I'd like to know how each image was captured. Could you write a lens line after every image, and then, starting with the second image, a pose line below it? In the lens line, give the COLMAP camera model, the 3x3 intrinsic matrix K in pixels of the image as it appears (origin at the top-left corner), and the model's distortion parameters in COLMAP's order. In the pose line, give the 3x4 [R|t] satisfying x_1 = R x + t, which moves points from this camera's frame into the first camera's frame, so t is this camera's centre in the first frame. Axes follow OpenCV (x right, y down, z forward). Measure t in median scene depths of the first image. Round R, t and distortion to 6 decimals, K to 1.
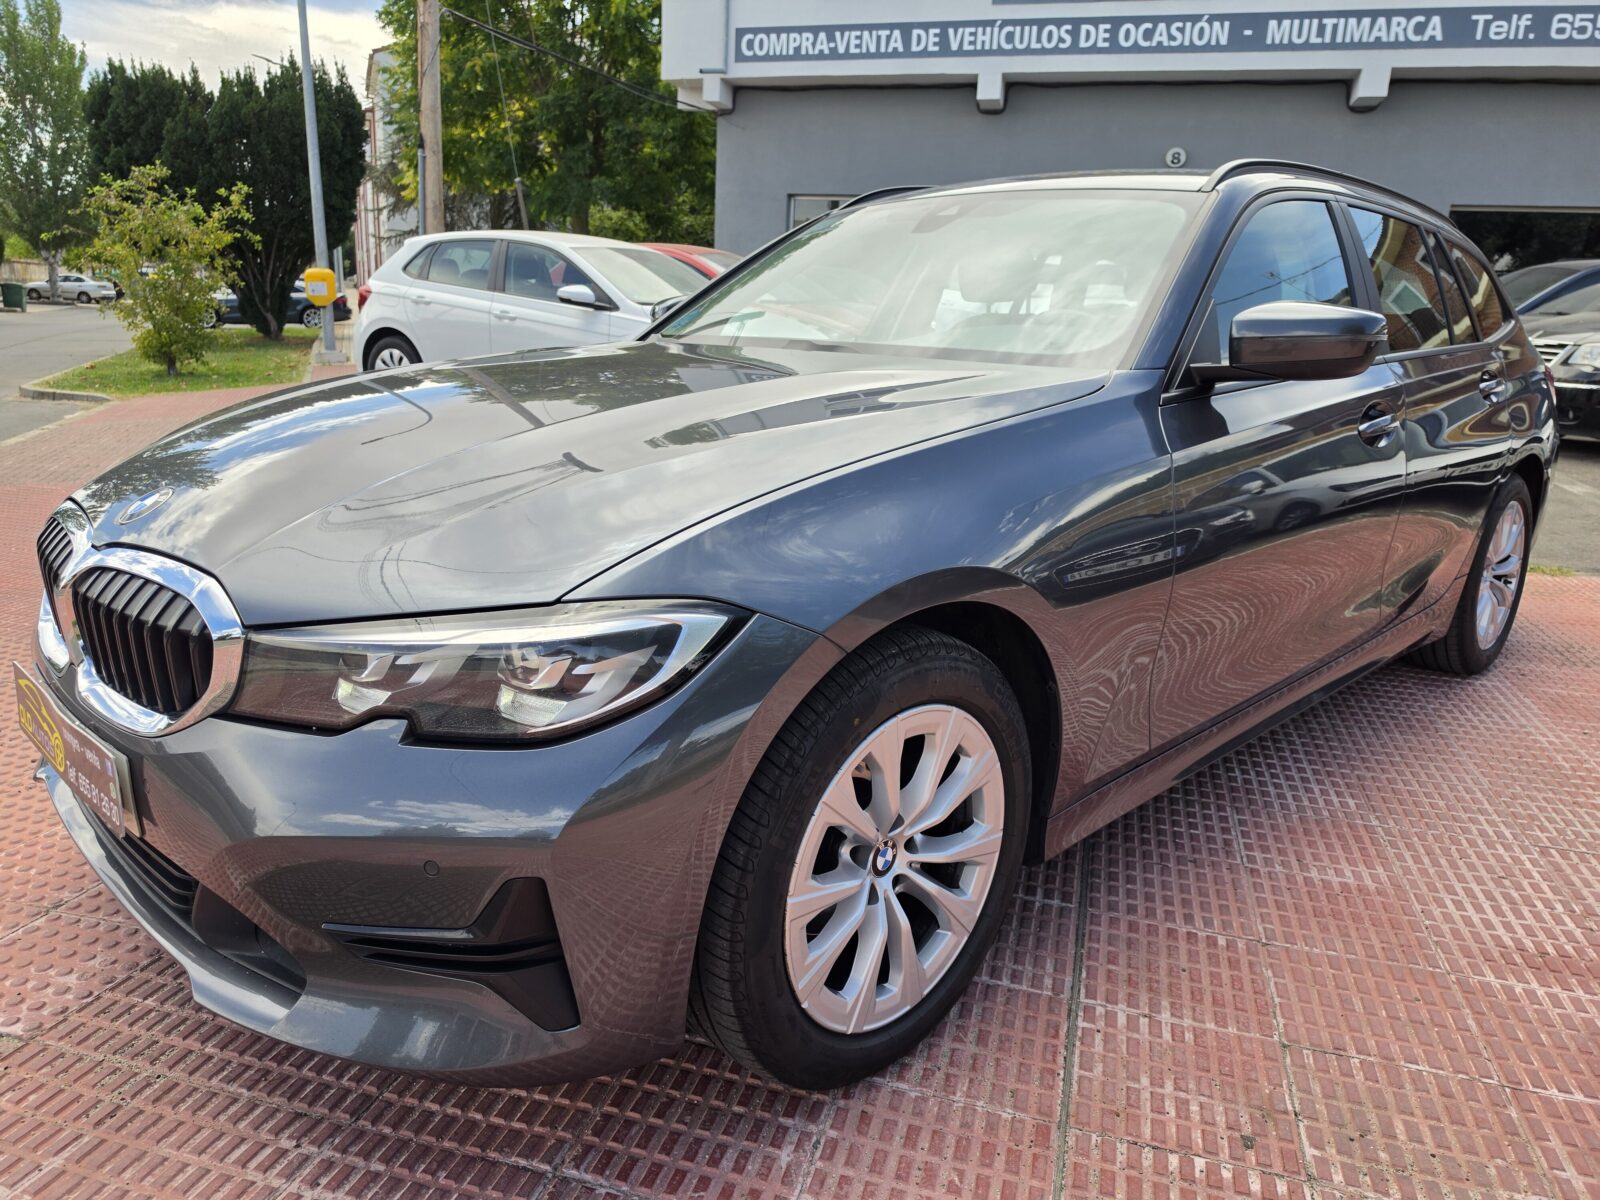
lens RADIAL K [[1122.8, 0, 802.1], [0, 1122.8, 585.8], [0, 0, 1]] dist [-0.001749, -0.002842]
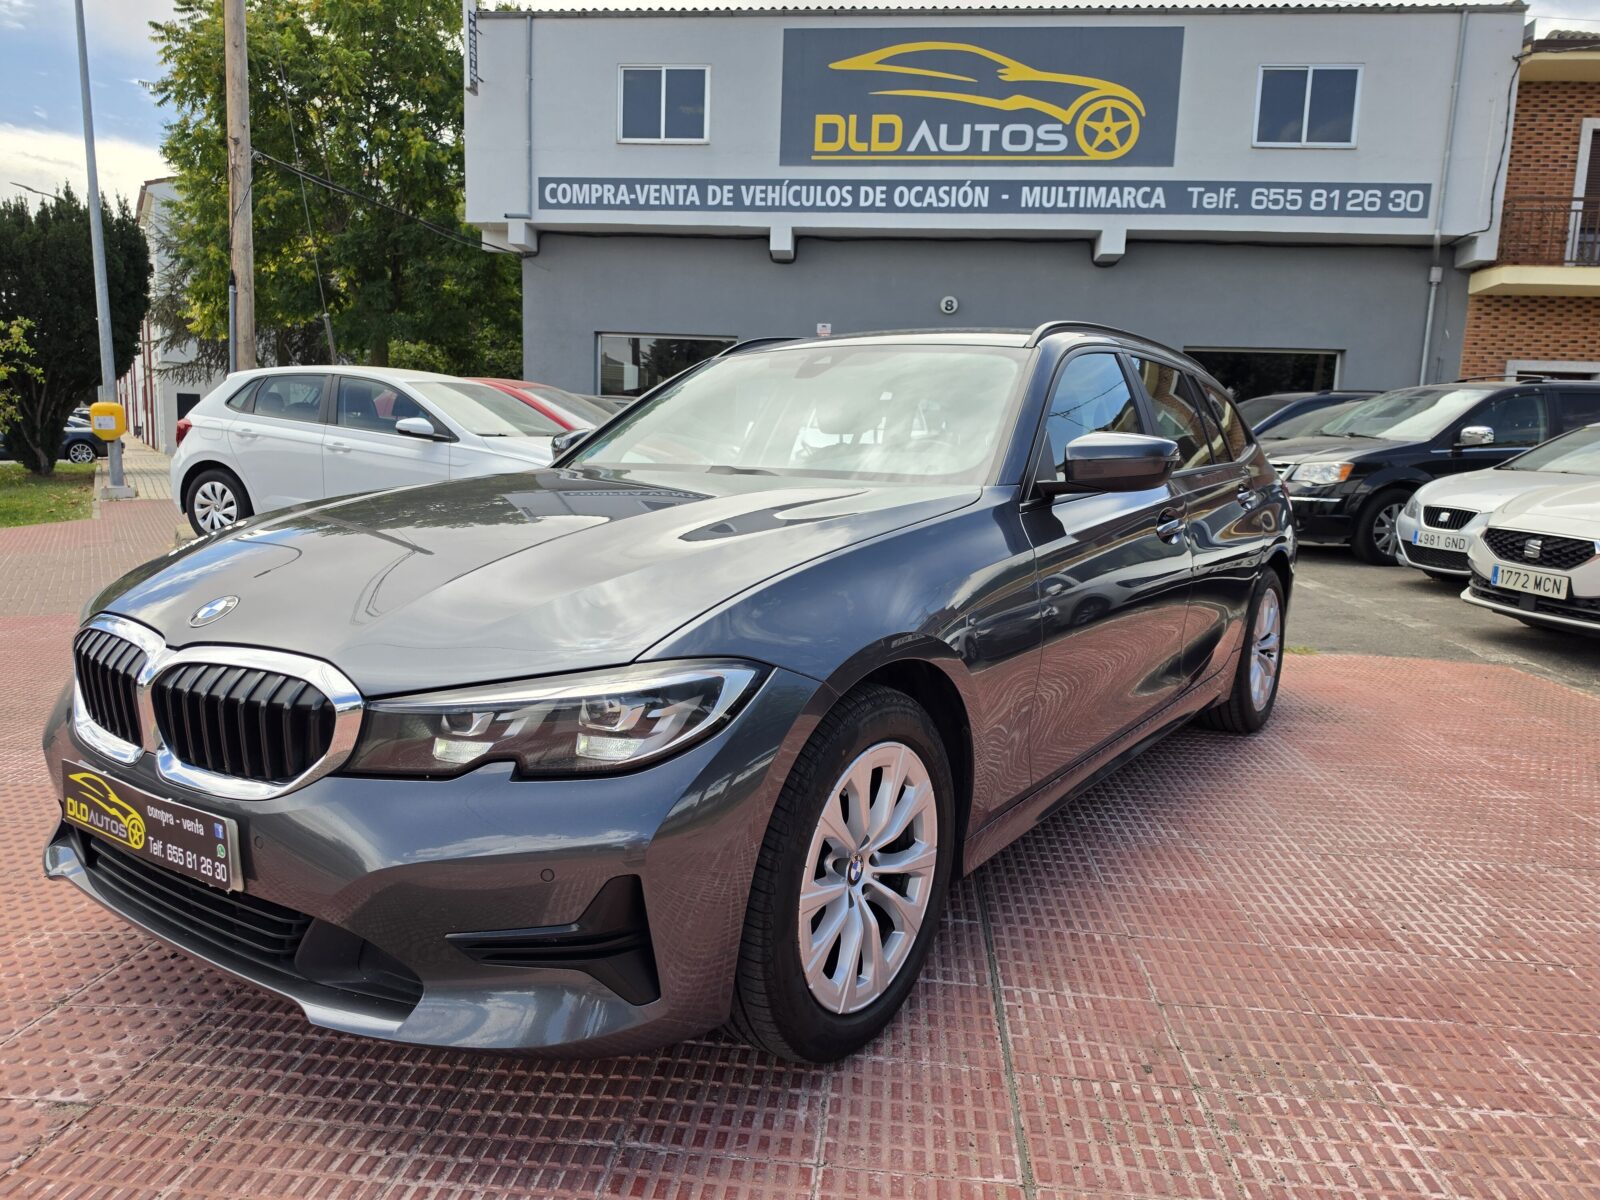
lens RADIAL K [[1116.7, 0, 793.6], [0, 1116.7, 600.4], [0, 0, 1]] dist [0.071220, -0.095678]
pose [[0.983398, -0.033253, 0.178391, -0.074570], [0.050879, 0.994161, -0.095158, 0.021335], [-0.174185, 0.102654, 0.979348, -0.089121]]
